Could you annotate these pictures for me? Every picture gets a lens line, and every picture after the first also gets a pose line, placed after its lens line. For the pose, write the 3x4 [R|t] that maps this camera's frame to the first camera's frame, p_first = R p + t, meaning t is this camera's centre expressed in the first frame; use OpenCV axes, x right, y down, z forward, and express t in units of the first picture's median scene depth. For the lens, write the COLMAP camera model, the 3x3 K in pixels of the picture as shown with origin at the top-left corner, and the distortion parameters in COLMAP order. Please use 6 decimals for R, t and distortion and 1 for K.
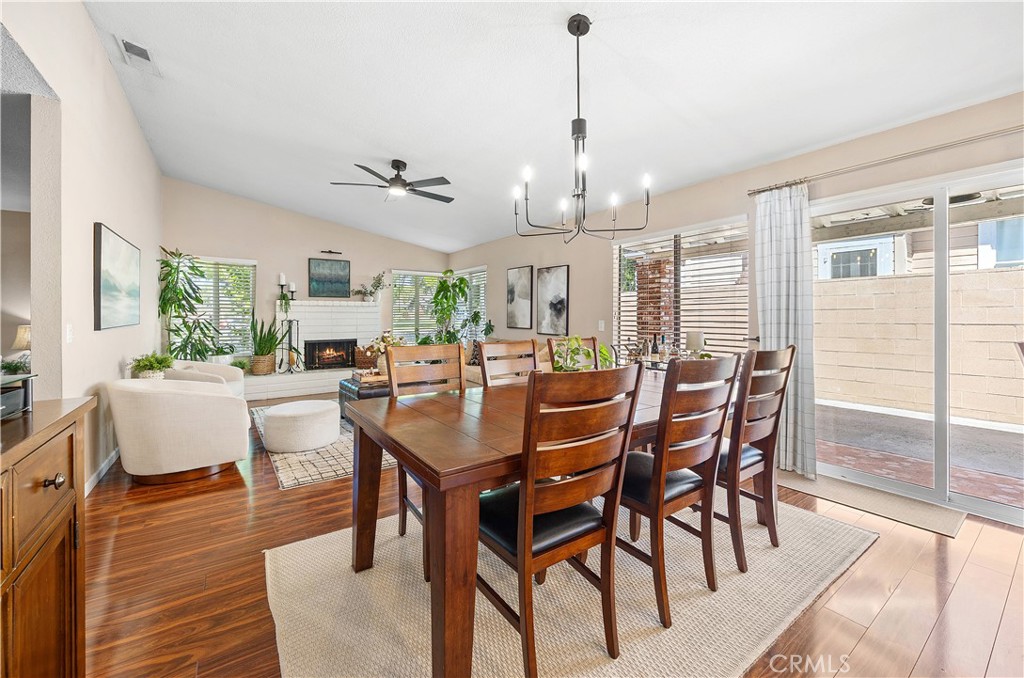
lens RADIAL K [[411.2, 0, 516.4], [0, 411.2, 315.8], [0, 0, 1]] dist [-0.000214, 0.000019]
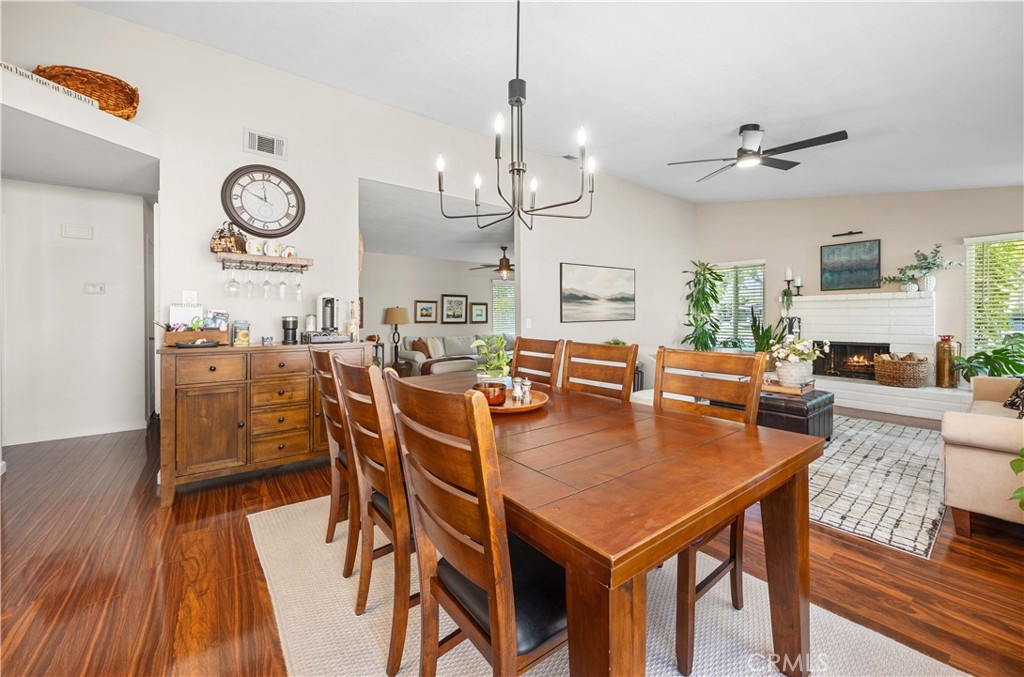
lens RADIAL K [[403.2, 0, 511.3], [0, 403.2, 320.5], [0, 0, 1]] dist [-0.000714, -0.000034]
pose [[0.034655, 0.012139, -0.999326, 0.331606], [0.005650, 0.999908, 0.012342, 0.002710], [0.999383, -0.006074, 0.034583, 0.320515]]
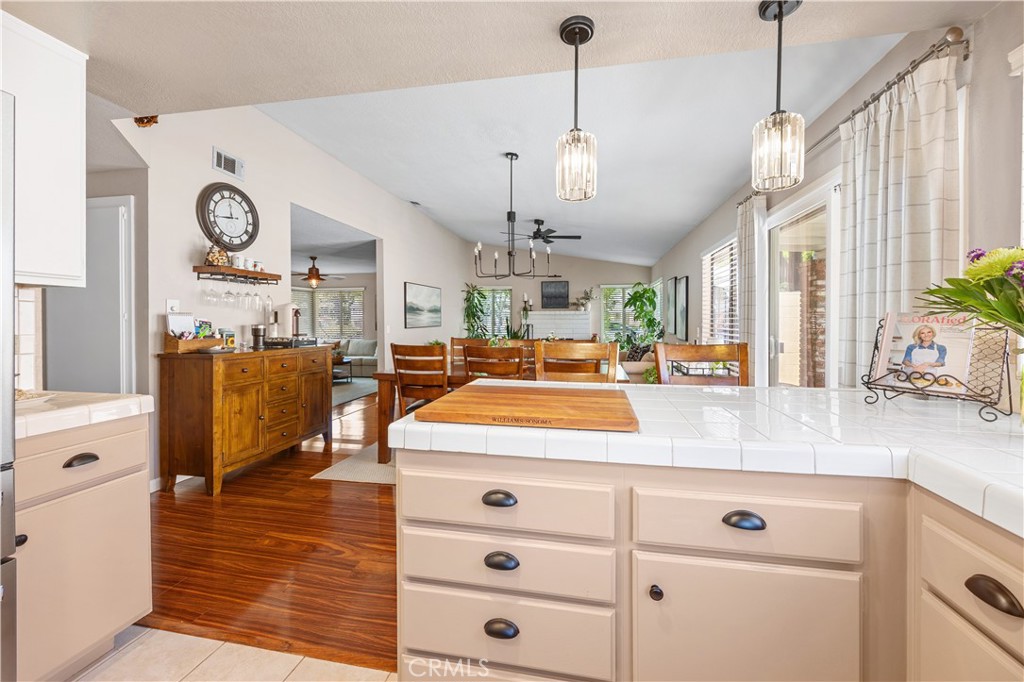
lens RADIAL K [[405.2, 0, 513.2], [0, 405.2, 322.9], [0, 0, 1]] dist [0.000111, 0.000025]
pose [[0.689133, 0.005856, -0.724611, 0.471362], [-0.001823, 0.999978, 0.006347, -0.003925], [0.724633, -0.003053, 0.689128, -0.060127]]
